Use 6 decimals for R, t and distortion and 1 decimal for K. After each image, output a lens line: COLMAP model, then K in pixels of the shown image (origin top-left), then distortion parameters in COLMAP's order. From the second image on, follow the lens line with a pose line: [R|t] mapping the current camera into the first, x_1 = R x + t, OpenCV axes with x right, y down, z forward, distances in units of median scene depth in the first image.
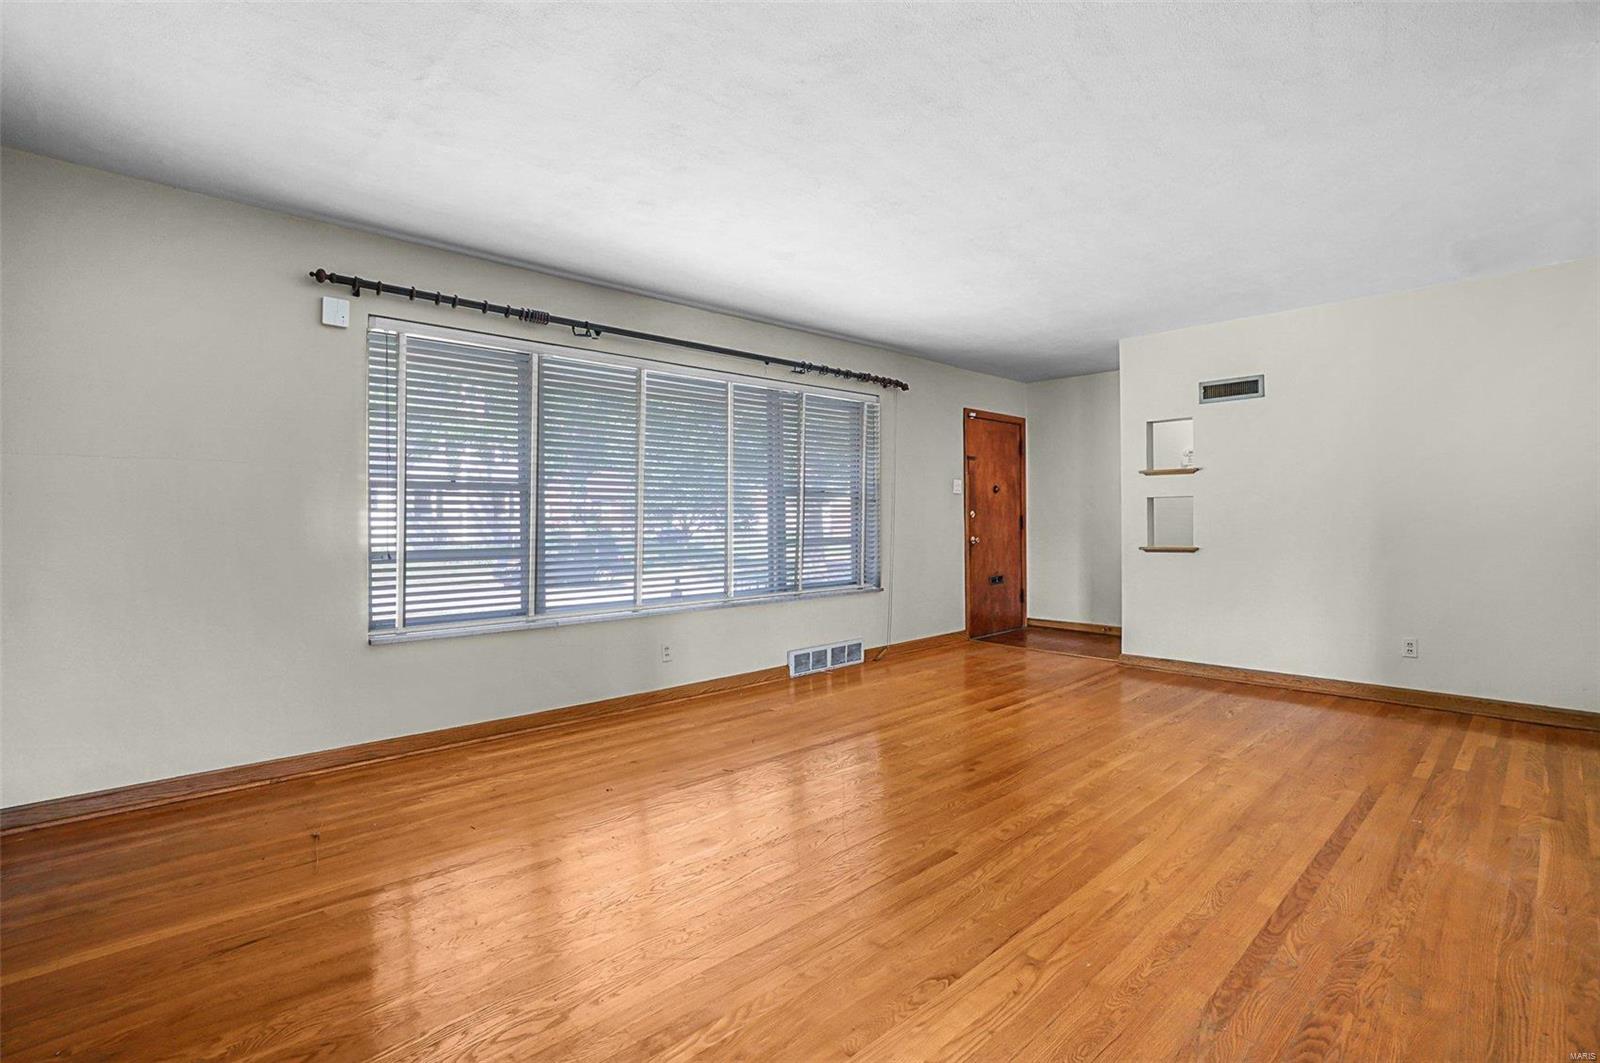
lens RADIAL K [[711.1, 0, 793.6], [0, 711.1, 532.1], [0, 0, 1]] dist [-0.002633, 0.000565]
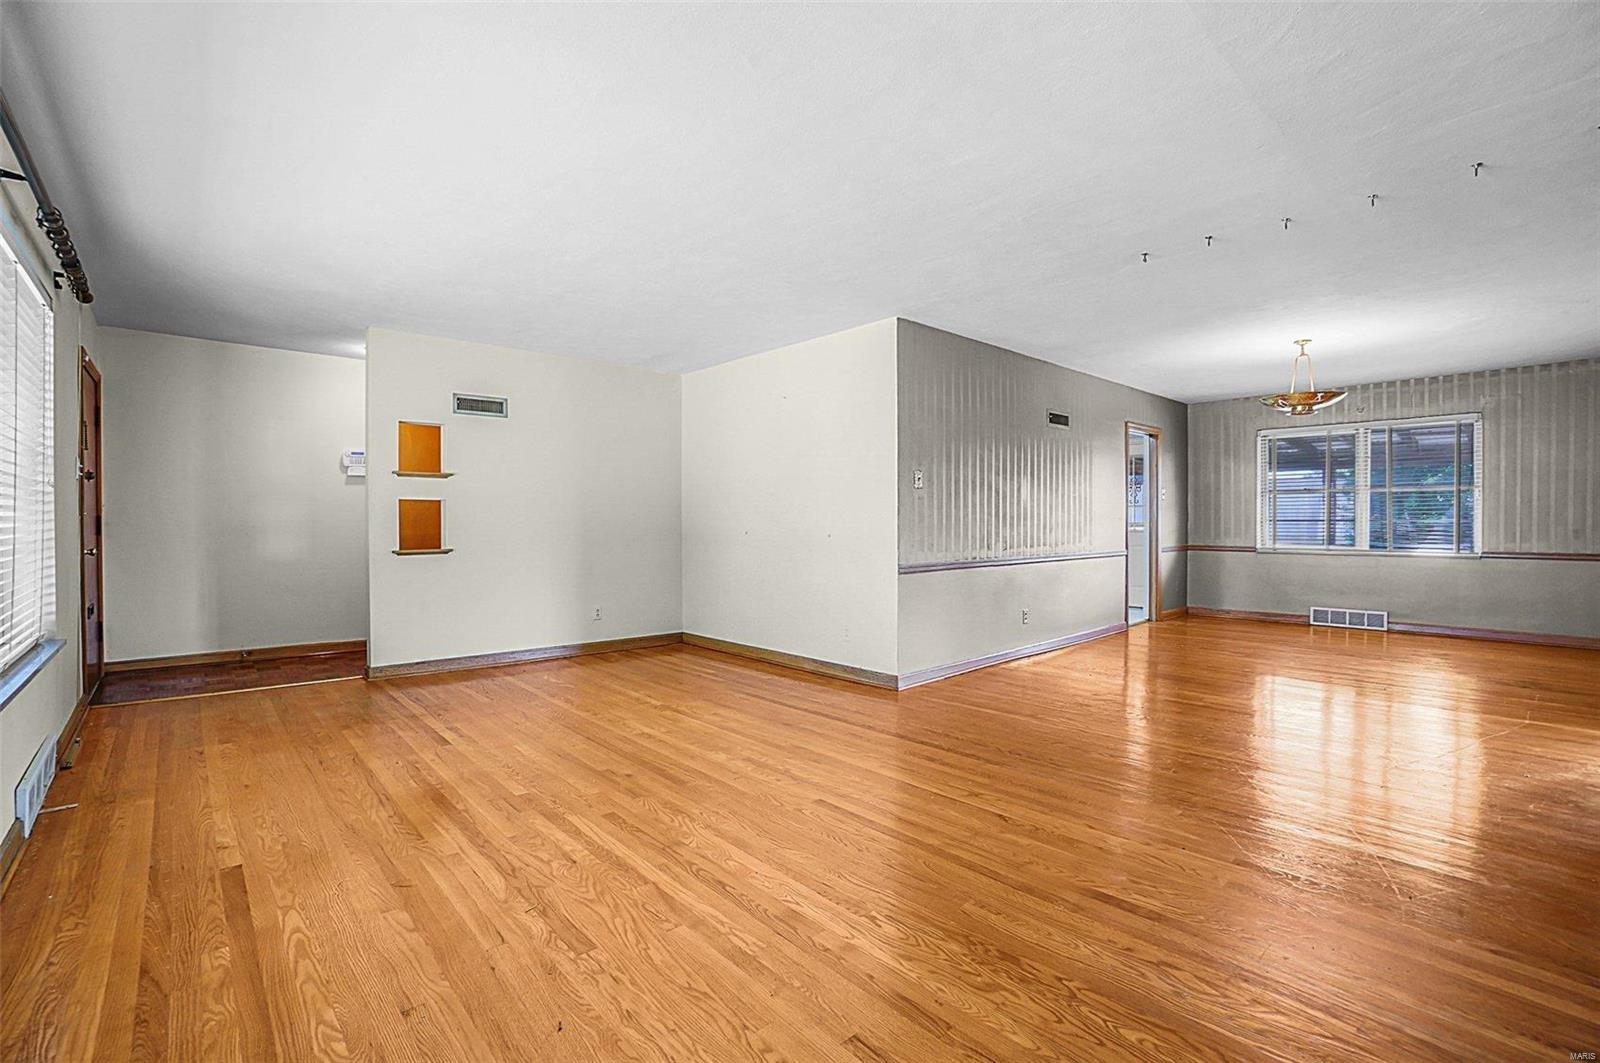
lens RADIAL K [[711.1, 0, 768.6], [0, 711.1, 528.2], [0, 0, 1]] dist [-0.002633, 0.000565]
pose [[0.045694, 0.008347, 0.998921, -0.739578], [0.005187, 0.999950, -0.008593, 0.004529], [-0.998942, 0.005574, 0.045649, 0.782724]]
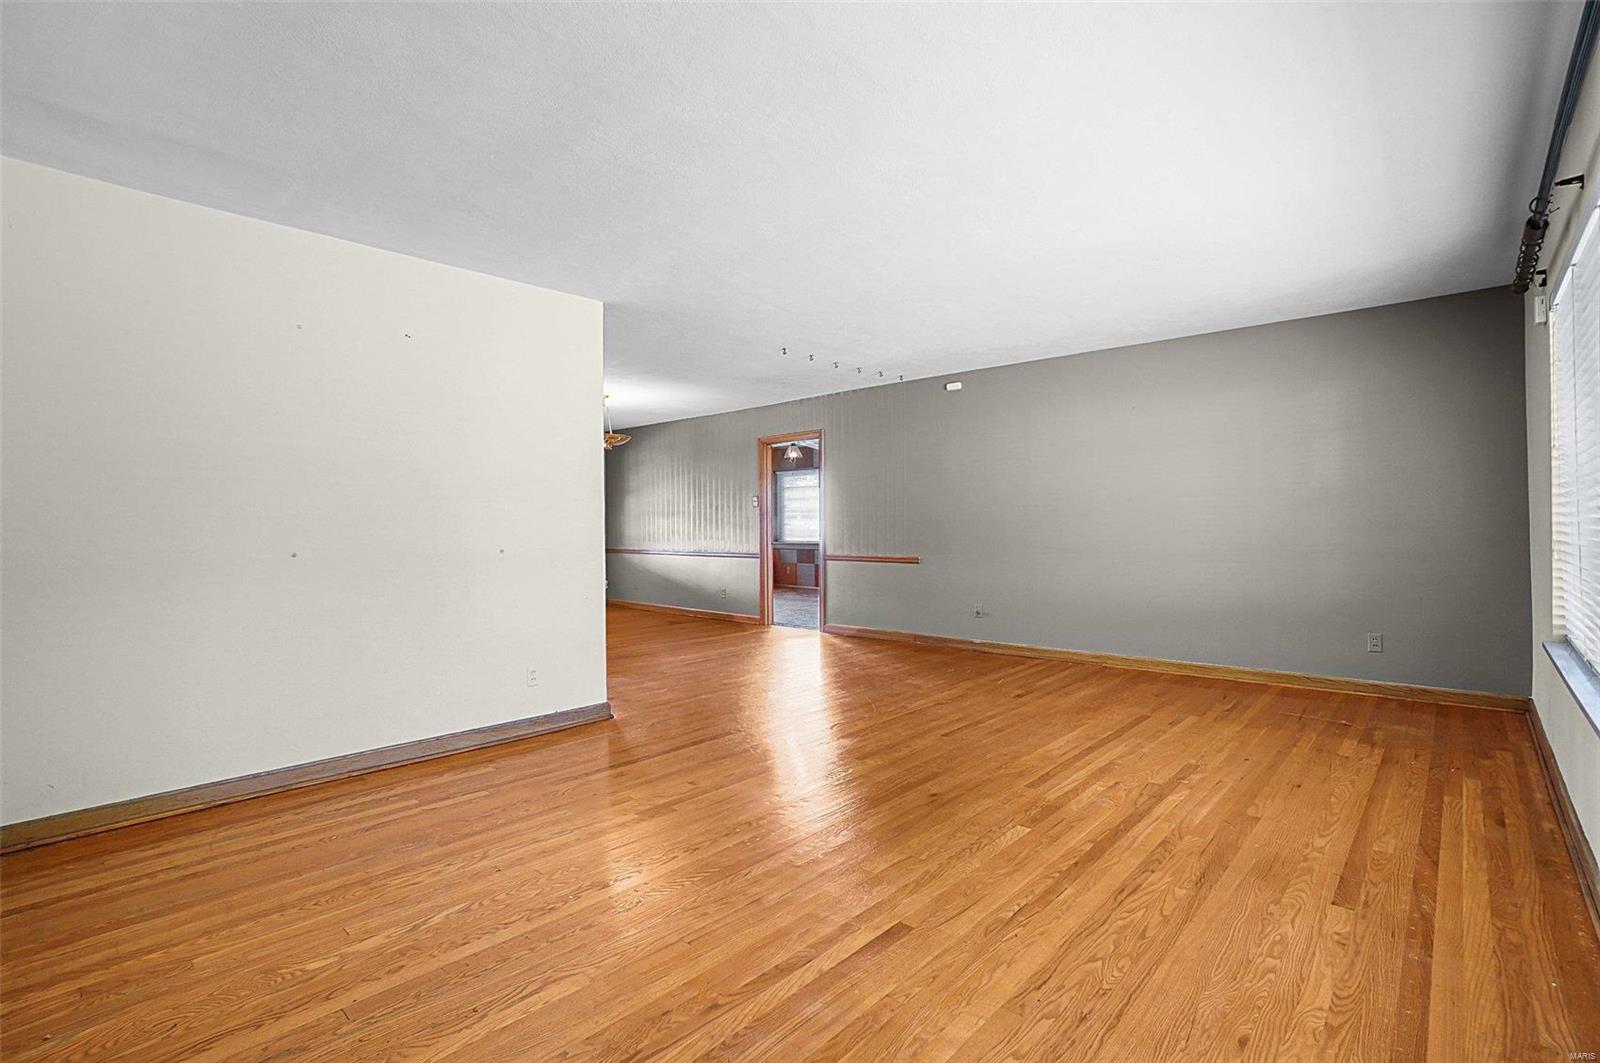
lens RADIAL K [[711.1, 0, 807.3], [0, 711.1, 528.7], [0, 0, 1]] dist [-0.002633, 0.000565]
pose [[-0.996126, 0.020288, -0.085562, 0.504979], [0.020025, 0.999792, 0.003928, -0.025566], [0.085624, 0.002200, -0.996325, 1.978410]]
